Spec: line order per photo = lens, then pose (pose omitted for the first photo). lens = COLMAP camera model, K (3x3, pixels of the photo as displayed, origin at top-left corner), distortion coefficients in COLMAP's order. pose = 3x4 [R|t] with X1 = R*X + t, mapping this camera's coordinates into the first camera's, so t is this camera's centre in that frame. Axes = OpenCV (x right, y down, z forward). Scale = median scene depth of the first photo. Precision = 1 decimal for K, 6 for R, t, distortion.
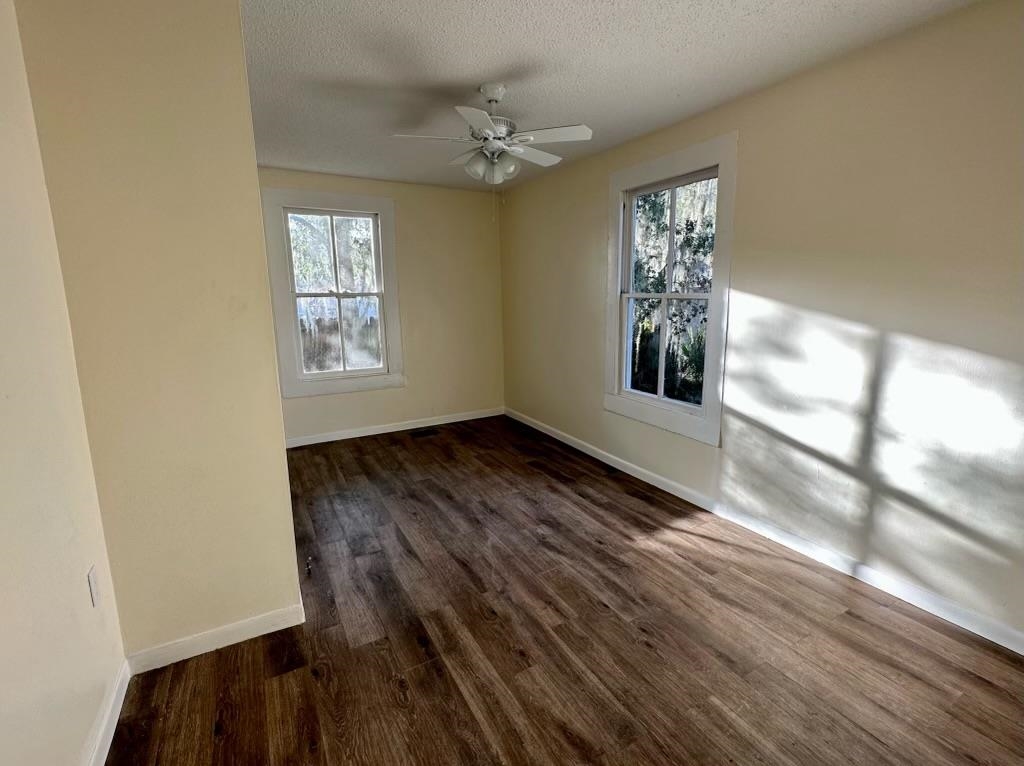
lens RADIAL K [[471.2, 0, 513.2], [0, 471.2, 382.4], [0, 0, 1]] dist [-0.003797, -0.001263]
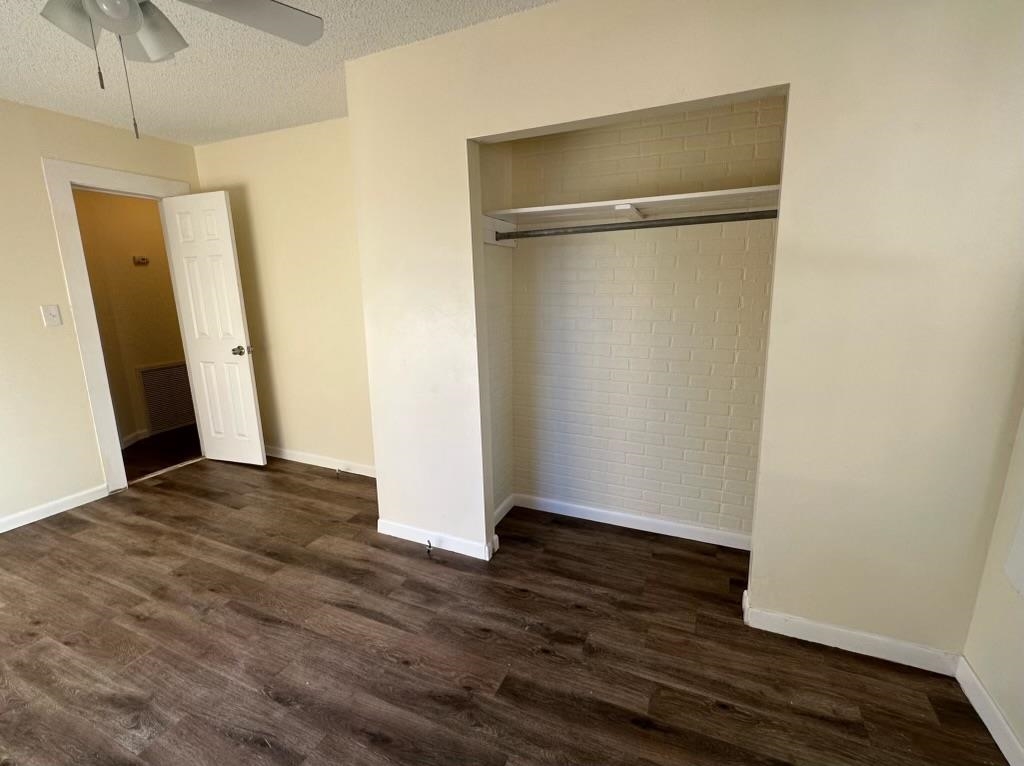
lens RADIAL K [[471.2, 0, 511.9], [0, 471.2, 387.0], [0, 0, 1]] dist [-0.003797, -0.001263]
pose [[-0.808206, 0.144499, -0.570897, -0.042433], [-0.088773, 0.928458, 0.360674, -0.333566], [0.582171, 0.342179, -0.737558, 1.791677]]
